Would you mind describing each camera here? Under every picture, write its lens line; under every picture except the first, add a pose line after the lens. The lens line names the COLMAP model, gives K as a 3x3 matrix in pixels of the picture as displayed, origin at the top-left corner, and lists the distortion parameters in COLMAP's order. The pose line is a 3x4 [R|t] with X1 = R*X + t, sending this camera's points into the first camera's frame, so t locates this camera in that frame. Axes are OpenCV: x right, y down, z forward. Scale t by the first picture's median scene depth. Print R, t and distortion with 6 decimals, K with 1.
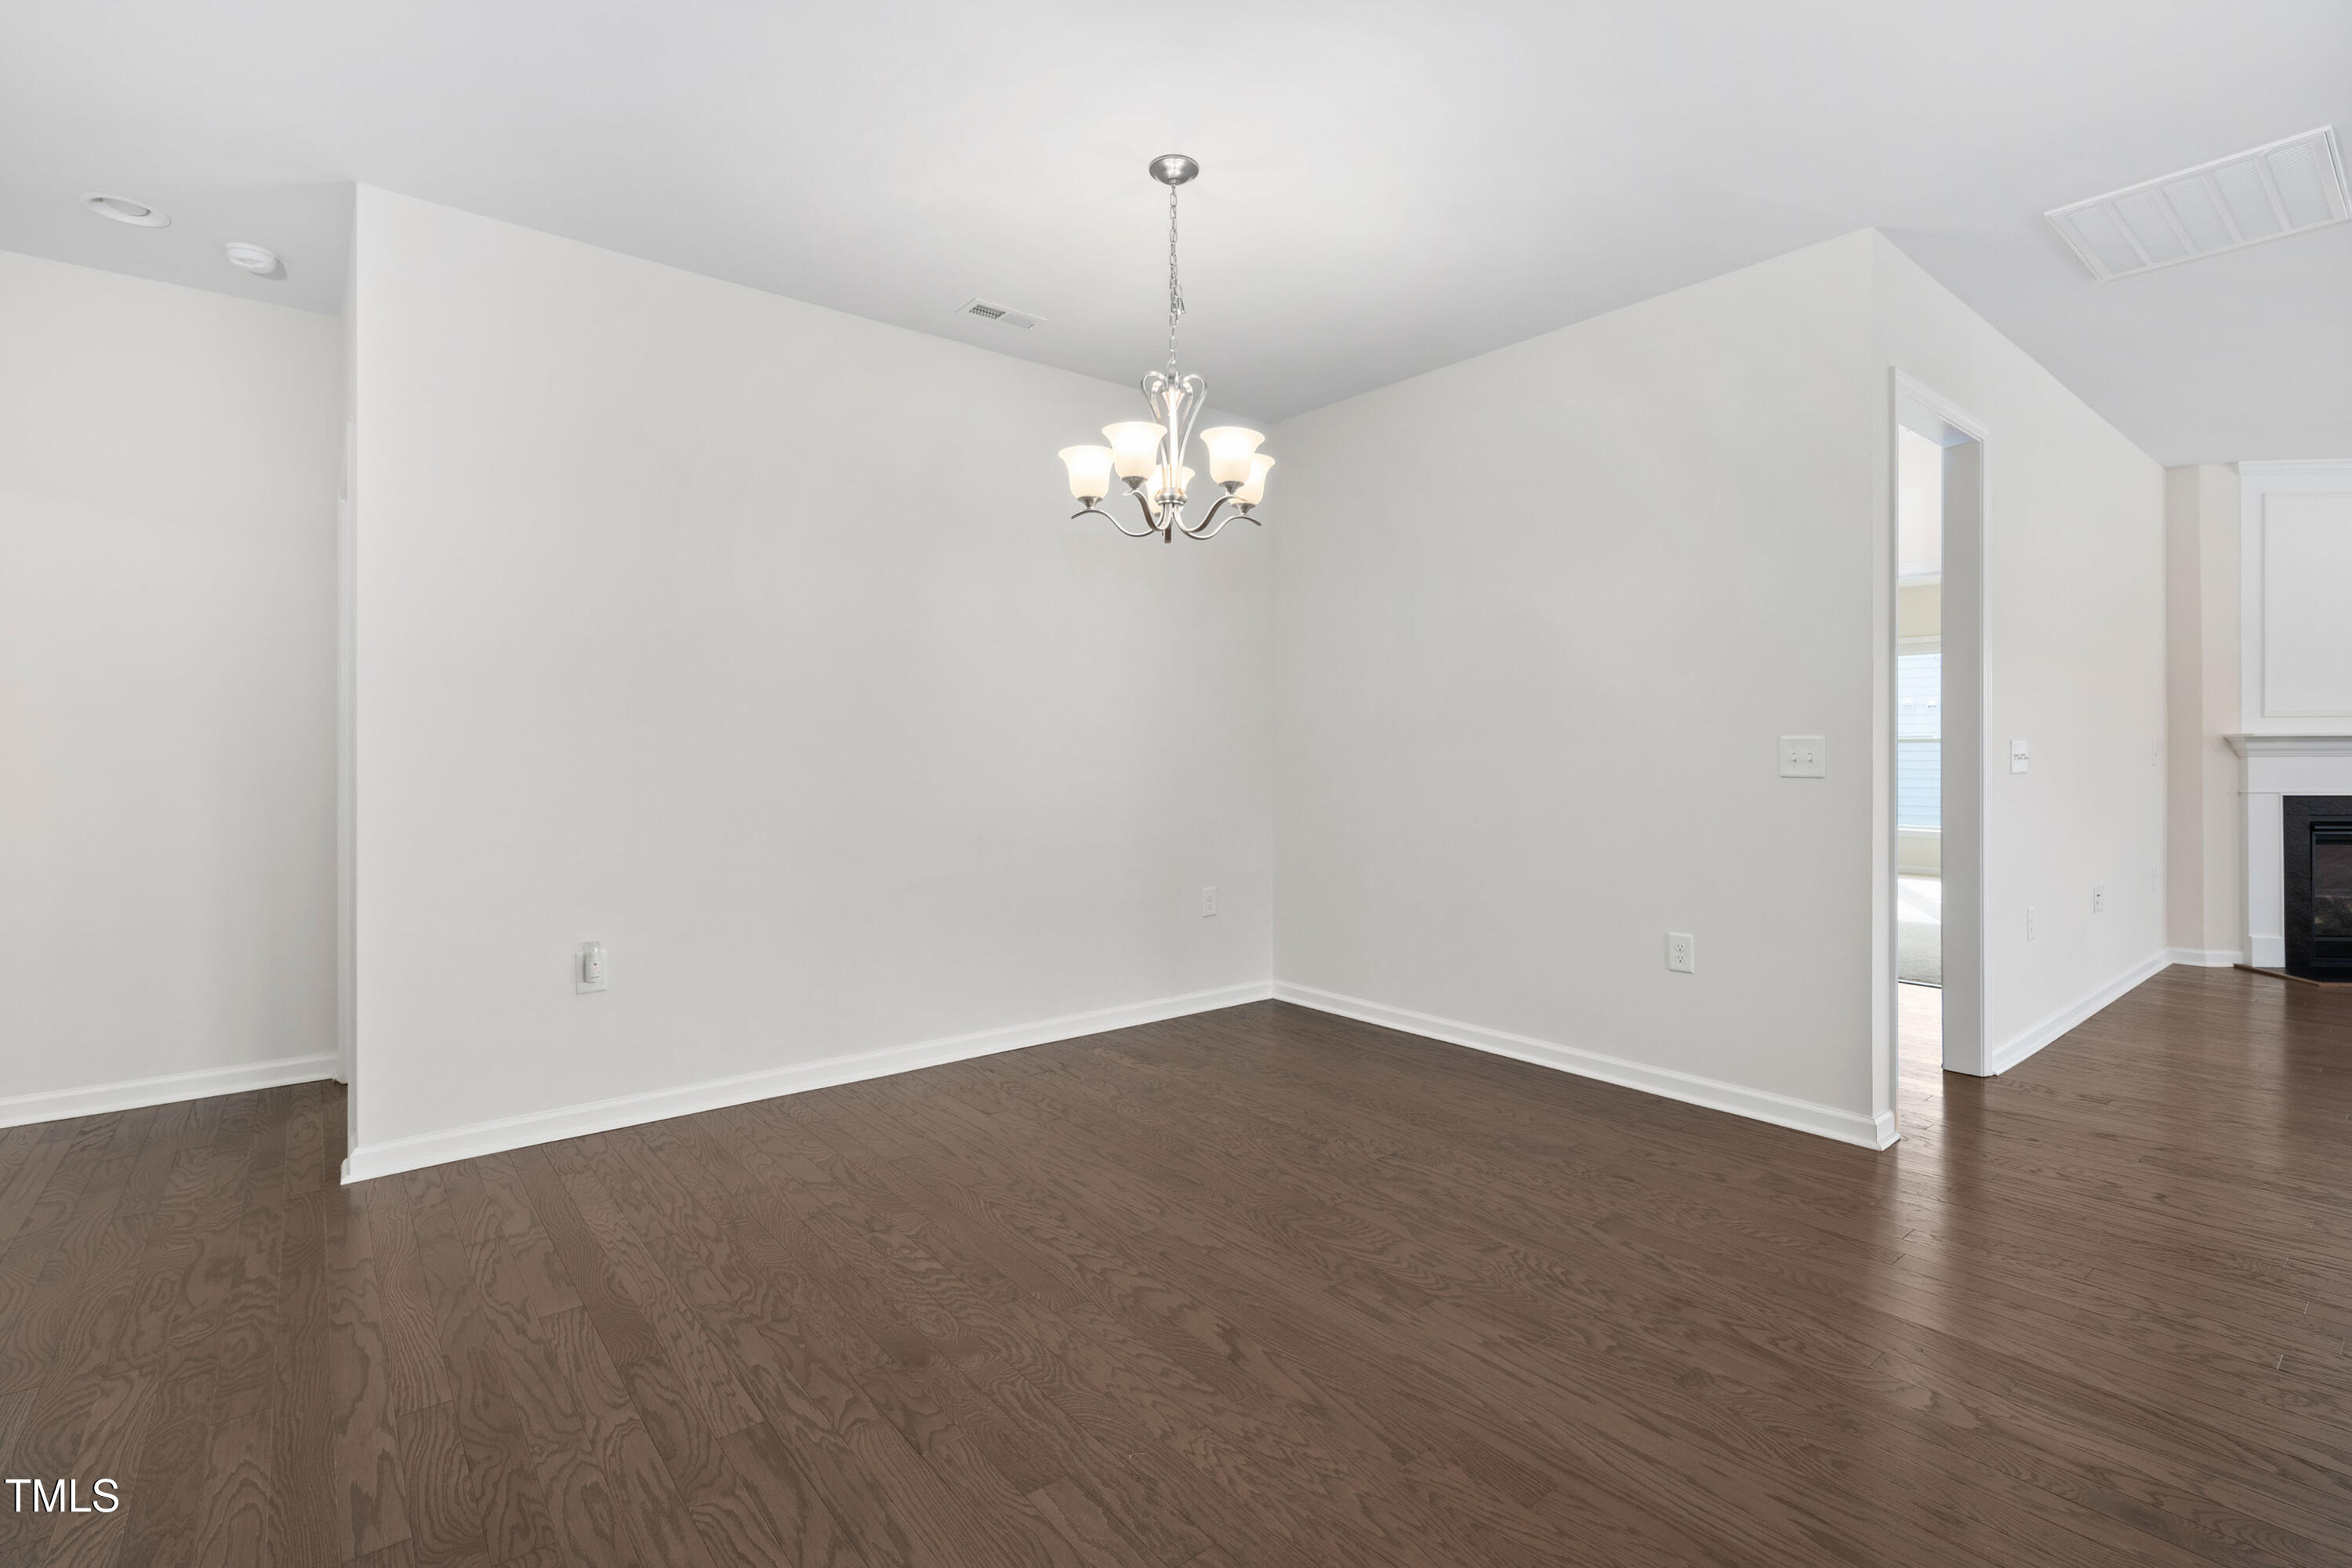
lens RADIAL K [[1061.4, 0, 1170.2], [0, 1061.4, 765.1], [0, 0, 1]] dist [-0.002687, -0.000109]
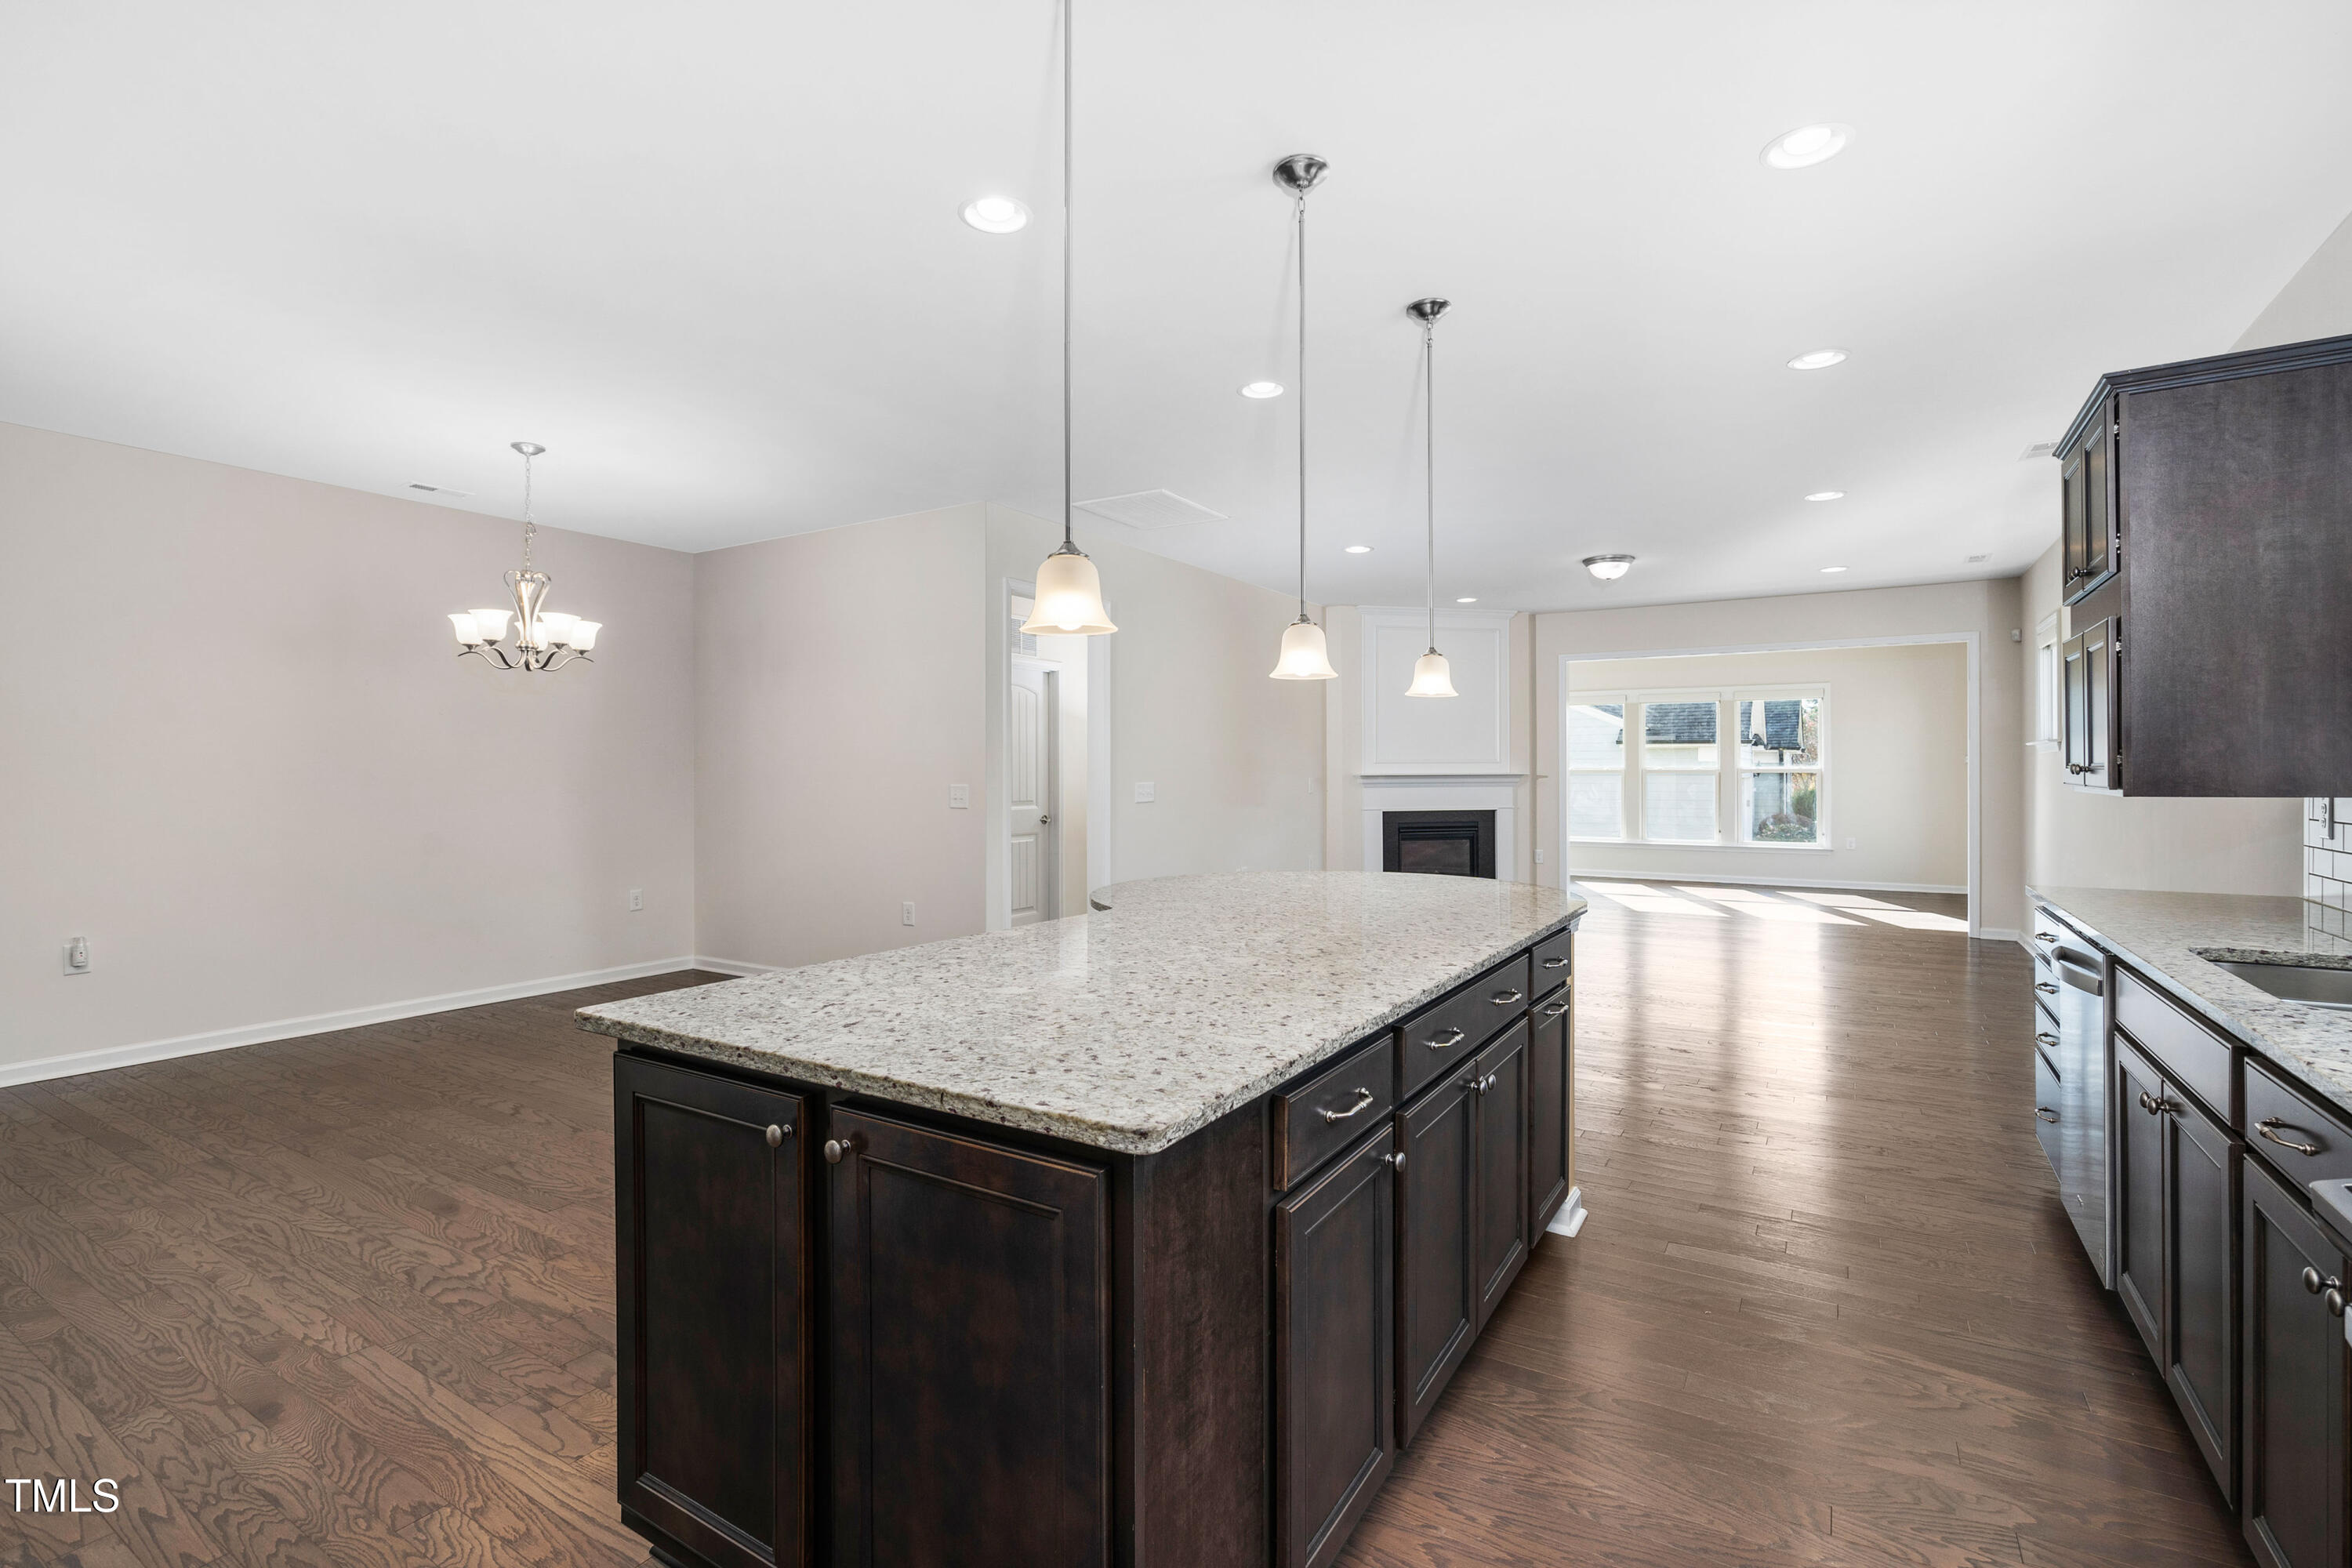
lens RADIAL K [[1061.4, 0, 1174.6], [0, 1061.4, 785.5], [0, 0, 1]] dist [-0.002687, -0.000109]
pose [[0.944792, -0.007113, 0.327593, 0.411531], [0.007152, 0.999974, 0.001088, -0.029942], [-0.327592, 0.001315, 0.944818, -0.893821]]
